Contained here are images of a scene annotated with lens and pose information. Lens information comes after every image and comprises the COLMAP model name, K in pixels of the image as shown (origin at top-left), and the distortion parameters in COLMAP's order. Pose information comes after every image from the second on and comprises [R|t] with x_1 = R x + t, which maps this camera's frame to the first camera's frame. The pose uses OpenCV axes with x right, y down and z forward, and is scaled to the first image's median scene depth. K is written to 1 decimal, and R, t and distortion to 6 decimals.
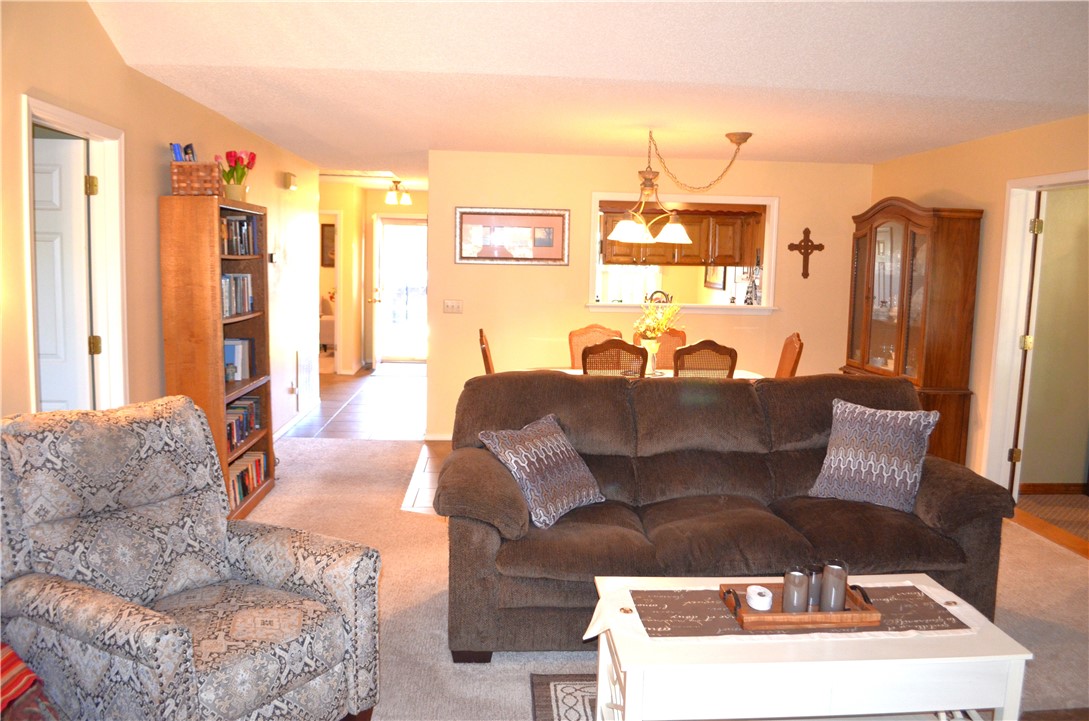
lens RADIAL K [[856.1, 0, 544.5], [0, 856.1, 360.5], [0, 0, 1]] dist [-0.078183, -0.002227]
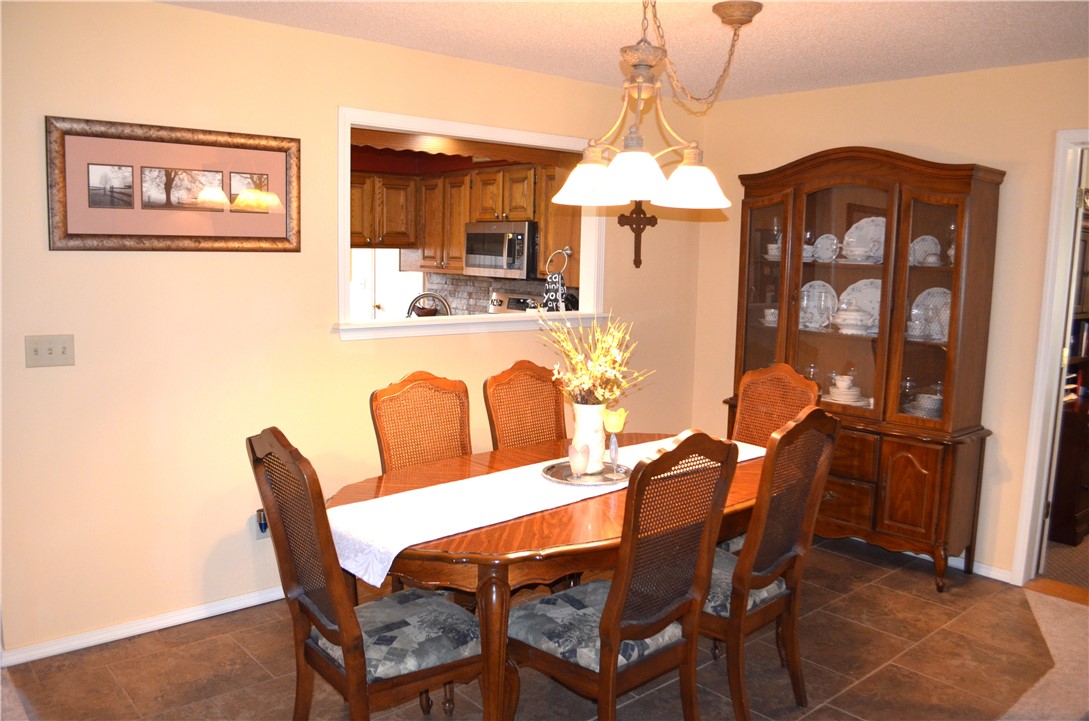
lens RADIAL K [[856.1, 0, 544.5], [0, 856.1, 360.5], [0, 0, 1]] dist [-0.078183, -0.002227]
pose [[0.799969, -0.079618, 0.594736, -0.157277], [0.064114, 0.996825, 0.047208, -0.062015], [-0.596607, 0.000366, 0.802534, 0.517603]]
